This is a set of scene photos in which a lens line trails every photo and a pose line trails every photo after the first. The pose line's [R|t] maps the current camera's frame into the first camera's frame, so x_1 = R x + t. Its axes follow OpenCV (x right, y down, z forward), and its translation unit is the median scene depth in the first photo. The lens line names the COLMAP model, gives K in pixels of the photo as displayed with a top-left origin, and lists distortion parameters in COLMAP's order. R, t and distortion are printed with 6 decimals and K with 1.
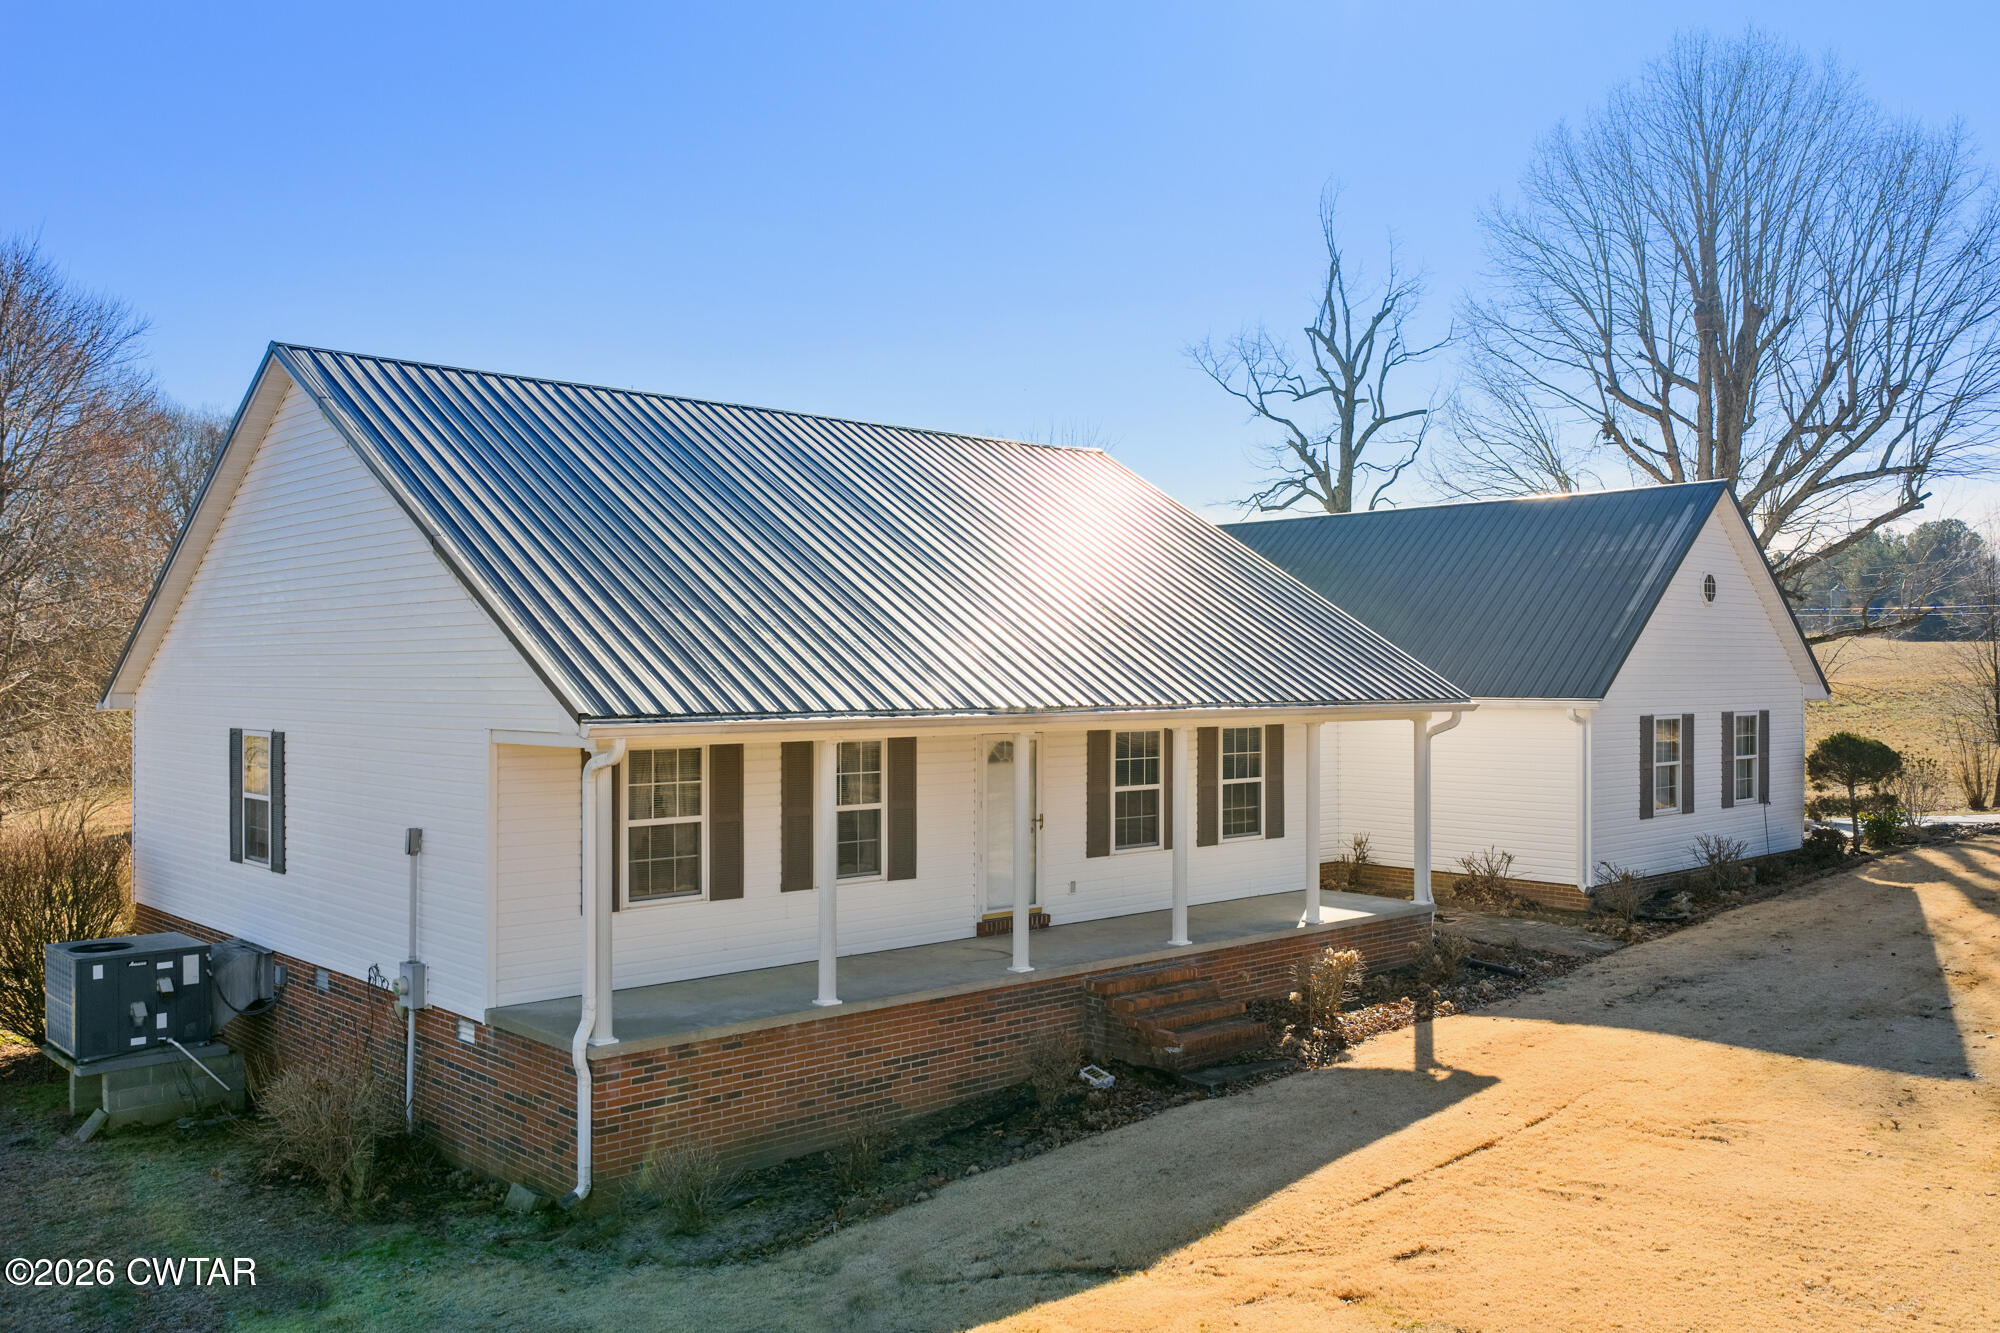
lens RADIAL K [[1636.6, 0, 1000.0], [0, 1636.6, 666.5], [0, 0, 1]] dist [0.013439, -0.022560]
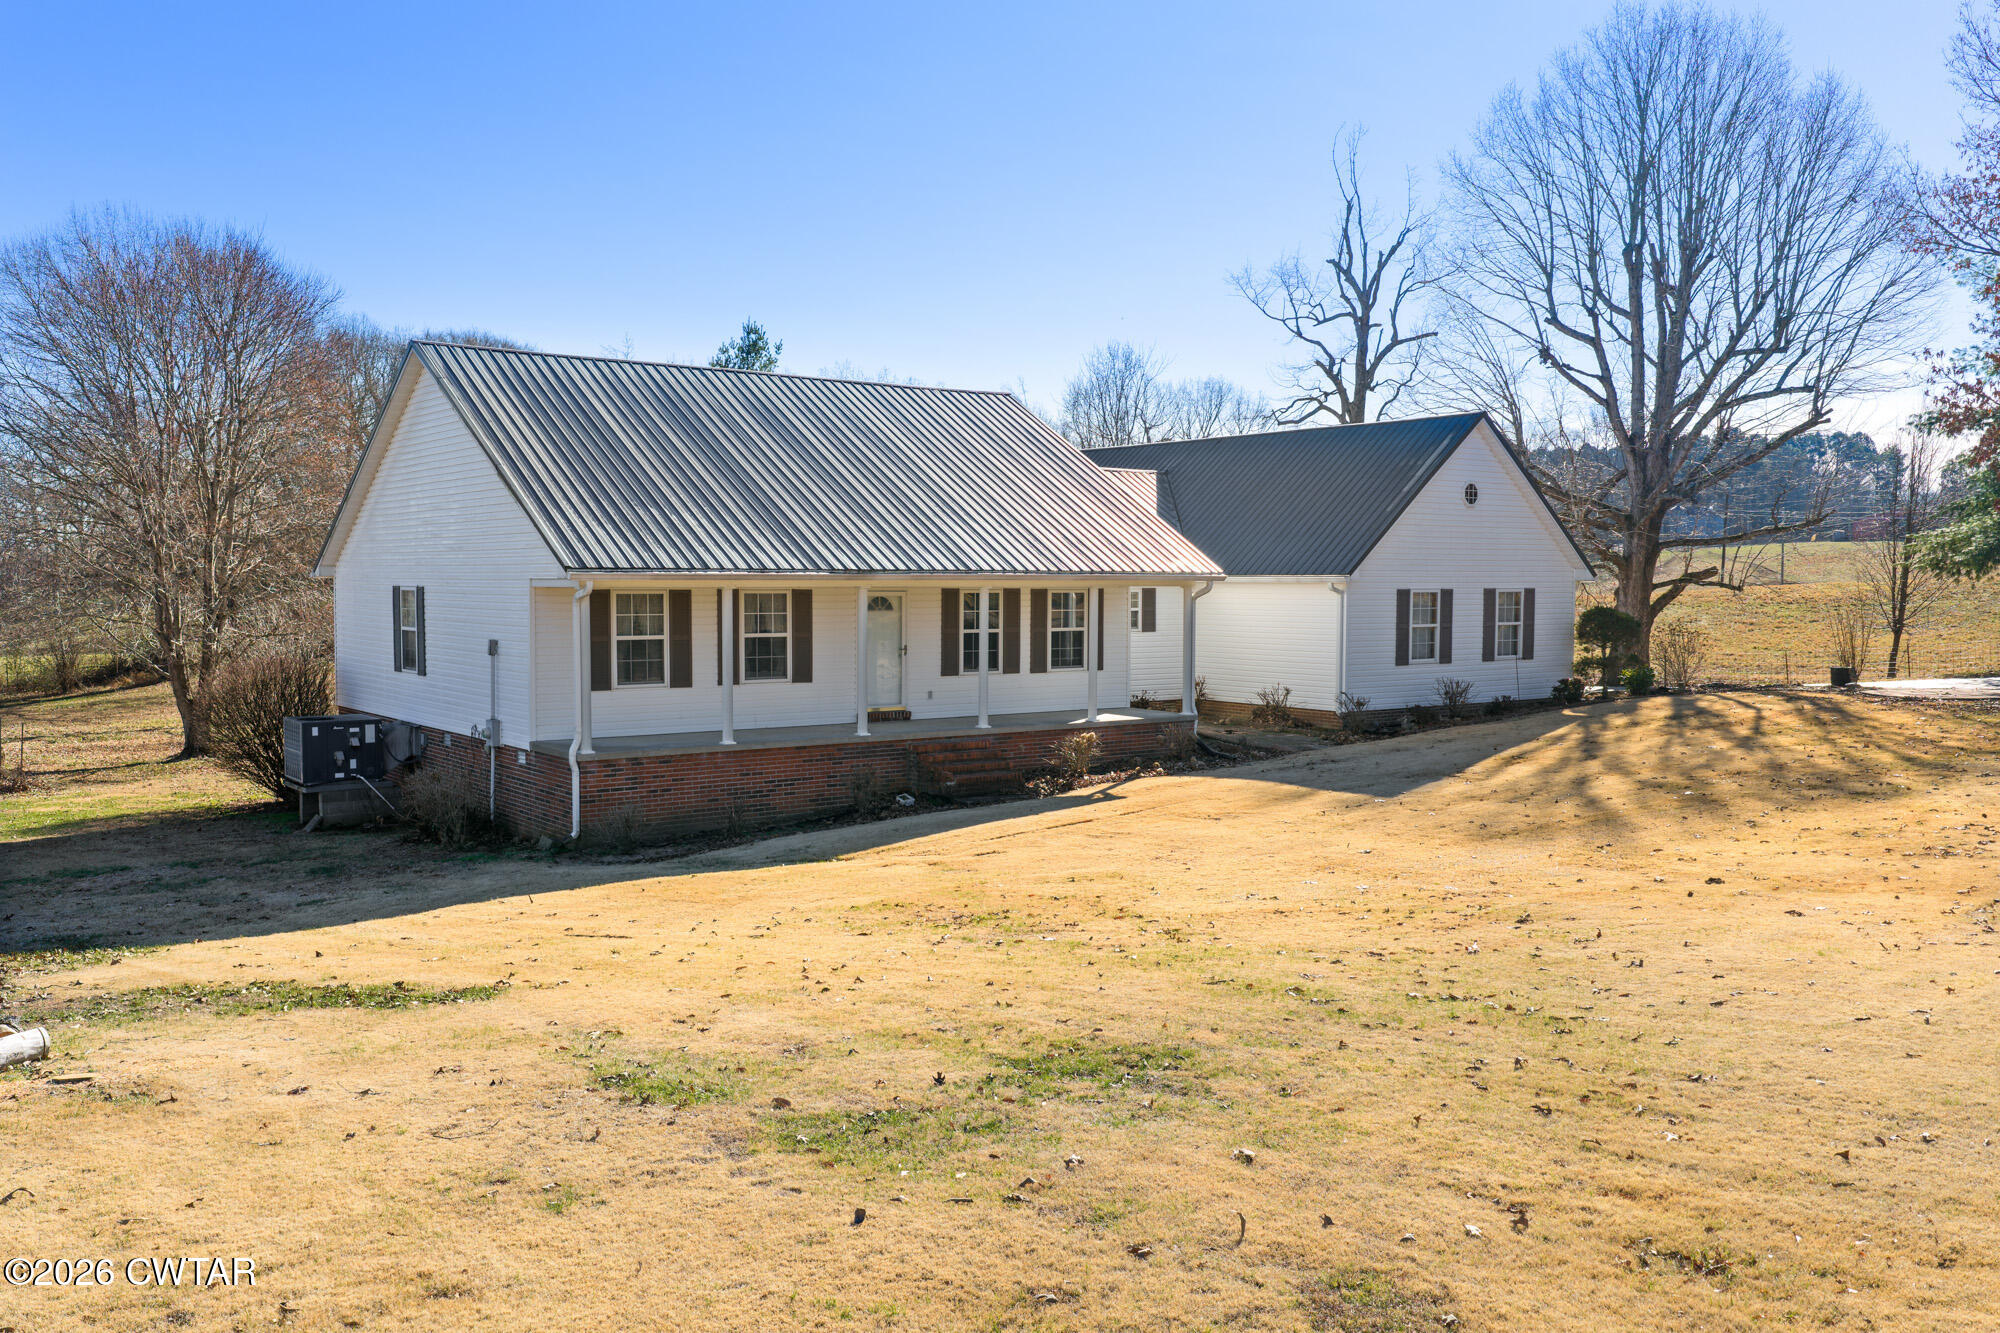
lens RADIAL K [[1636.6, 0, 1000.0], [0, 1636.6, 666.5], [0, 0, 1]] dist [0.013439, -0.022560]
pose [[0.994461, 0.010237, -0.104604, 0.275070], [-0.004117, 0.998276, 0.058557, 0.021384], [0.105023, -0.057802, 0.992788, -0.502580]]
